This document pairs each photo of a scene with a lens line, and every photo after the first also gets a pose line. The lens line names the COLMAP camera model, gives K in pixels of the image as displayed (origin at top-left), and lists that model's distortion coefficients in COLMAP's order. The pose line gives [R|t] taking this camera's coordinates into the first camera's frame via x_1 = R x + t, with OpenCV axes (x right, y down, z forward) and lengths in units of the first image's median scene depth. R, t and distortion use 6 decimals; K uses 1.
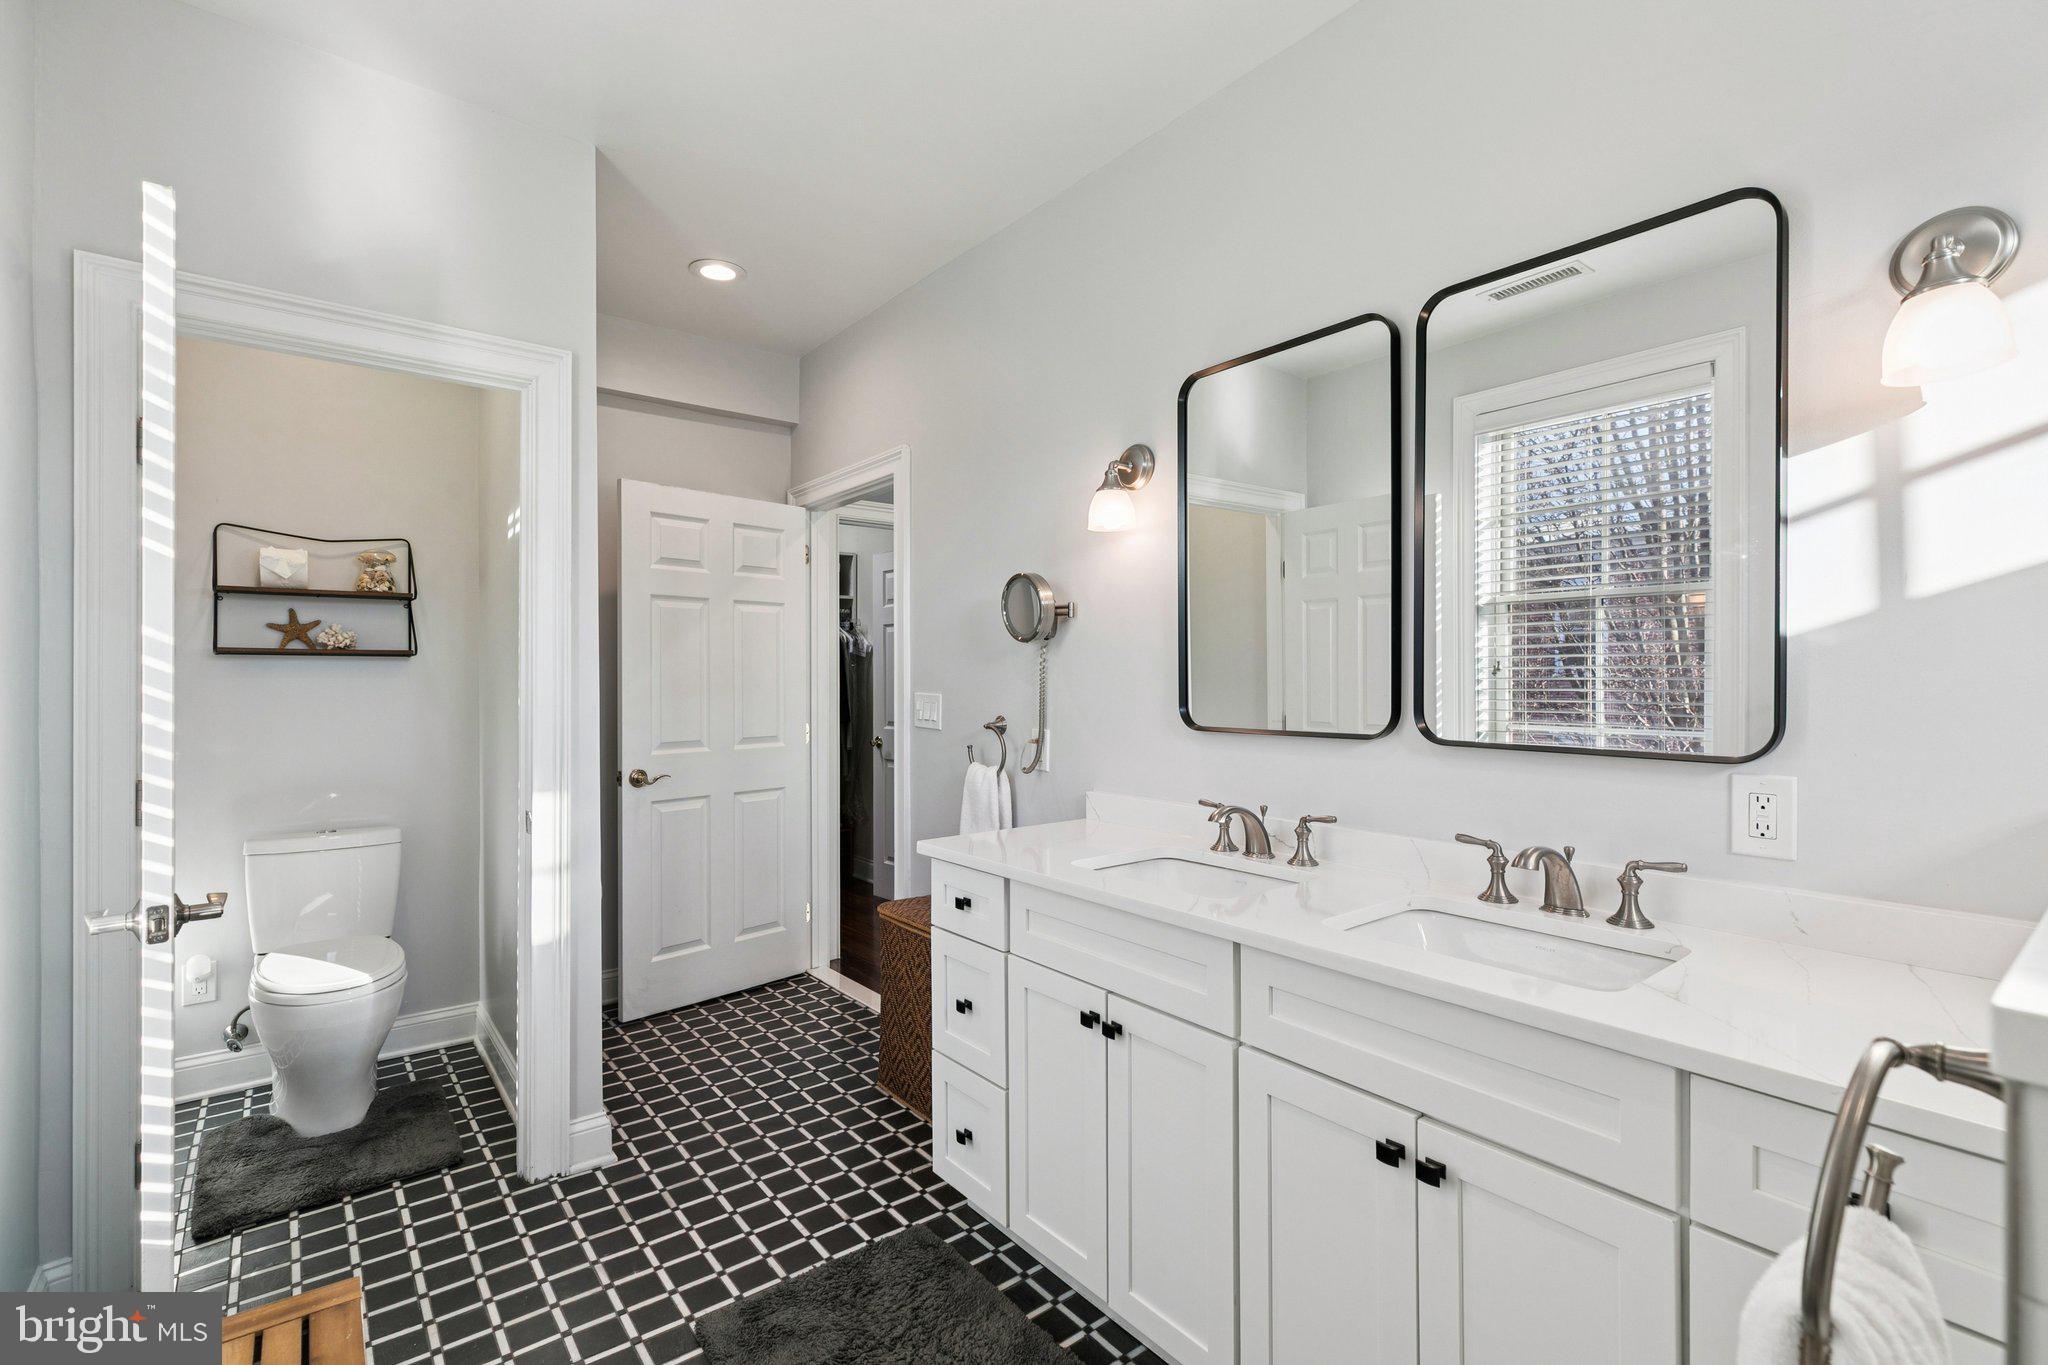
lens RADIAL K [[931.9, 0, 1023.2], [0, 931.9, 674.7], [0, 0, 1]] dist [0.002216, 0.000151]
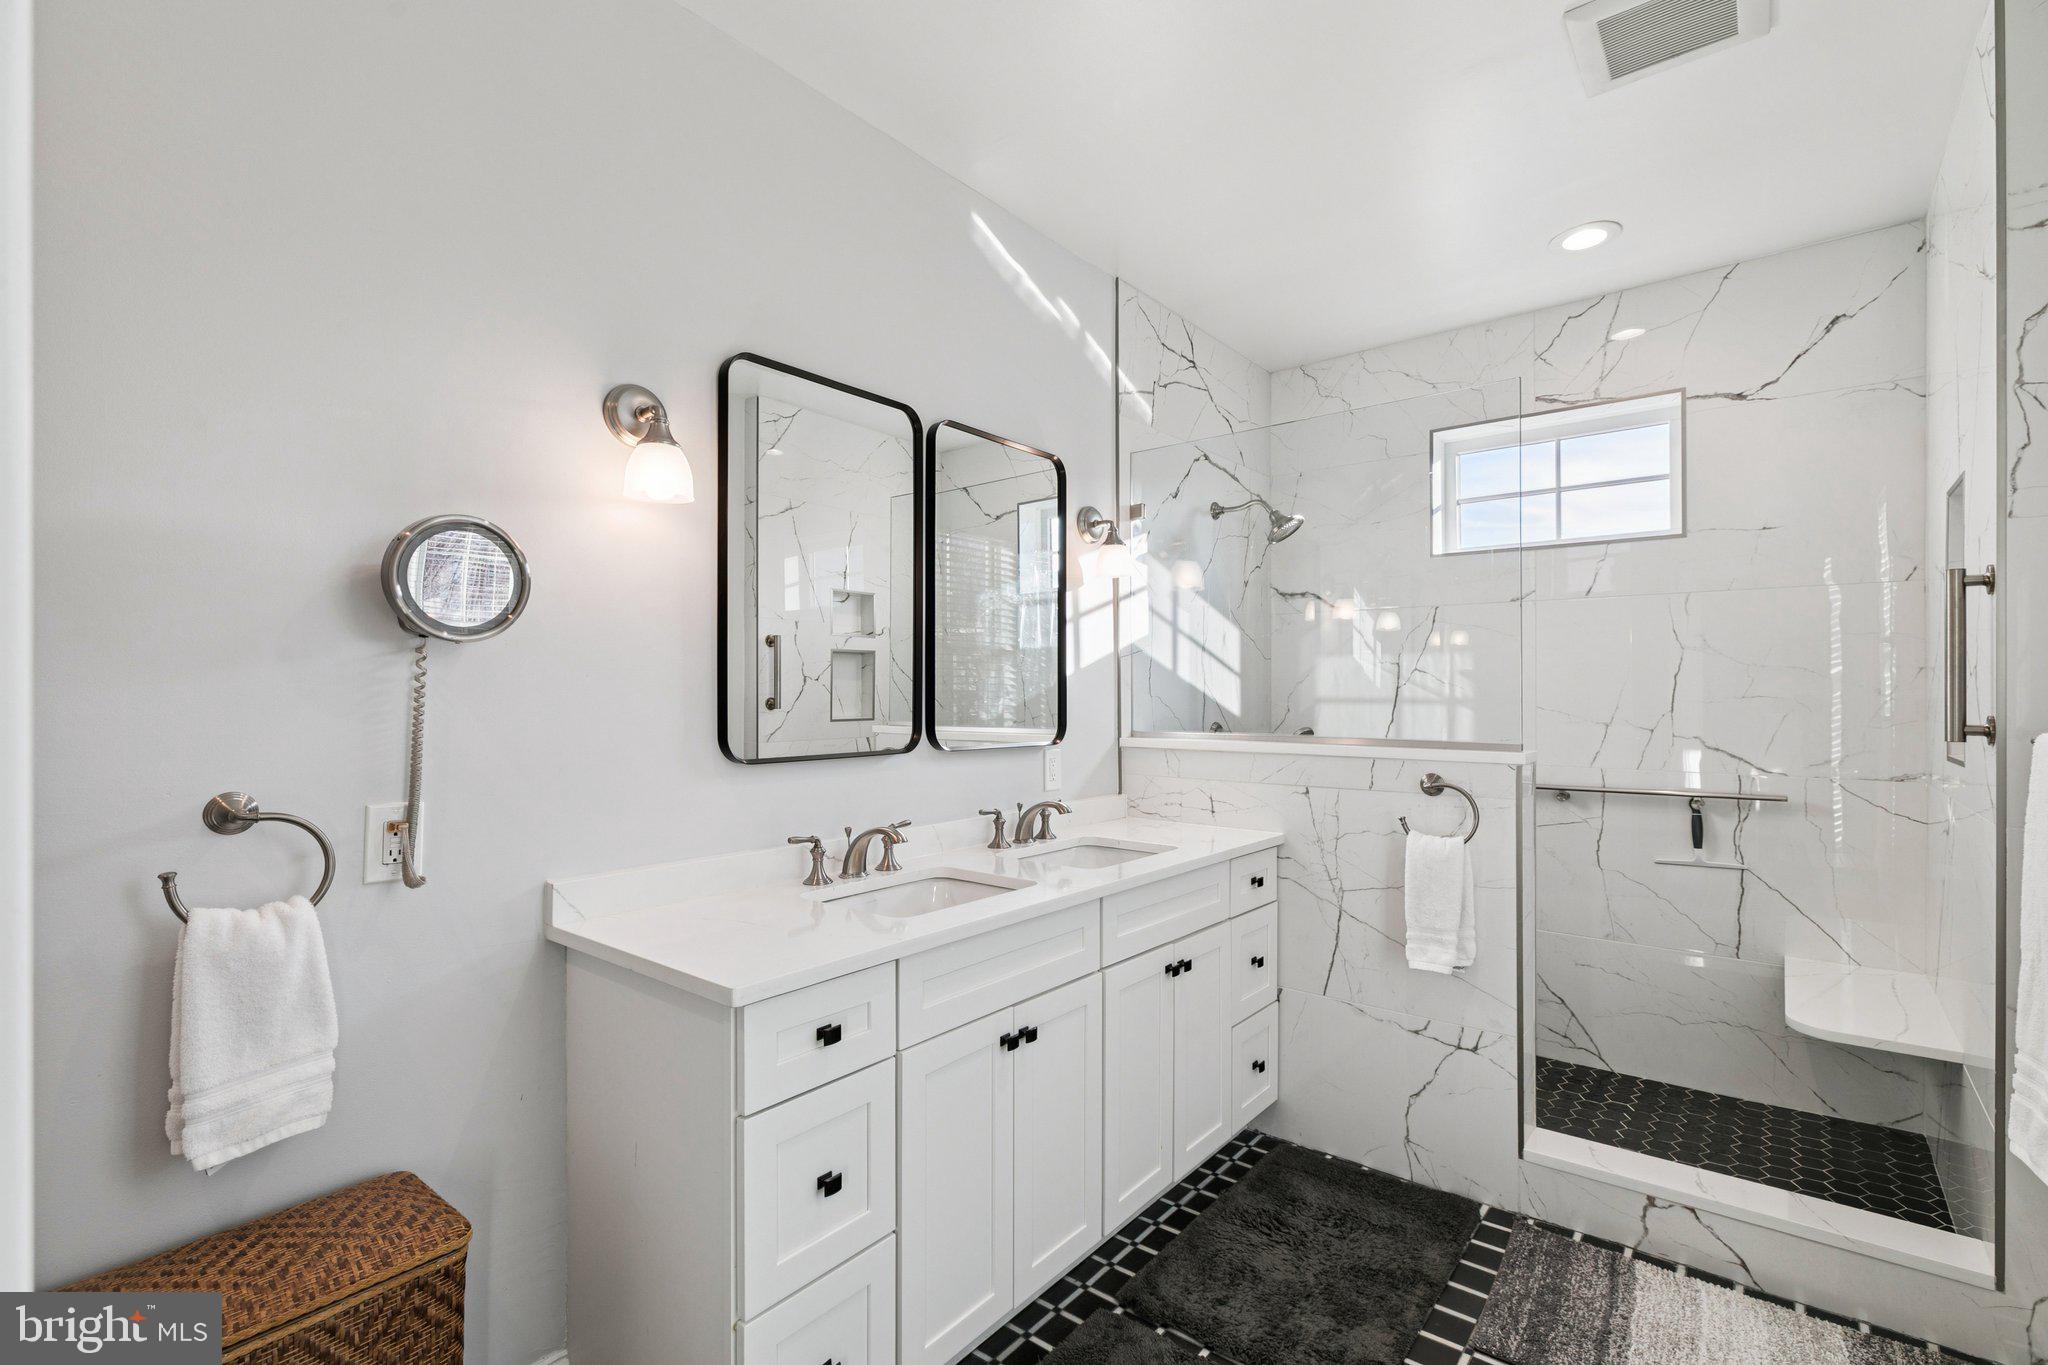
lens RADIAL K [[931.9, 0, 1022.6], [0, 931.9, 692.4], [0, 0, 1]] dist [0.002216, 0.000151]
pose [[-0.223113, 0.007758, 0.974762, -0.806453], [0.002508, 0.999970, -0.007385, 0.000256], [-0.974789, 0.000797, -0.223126, 1.069161]]
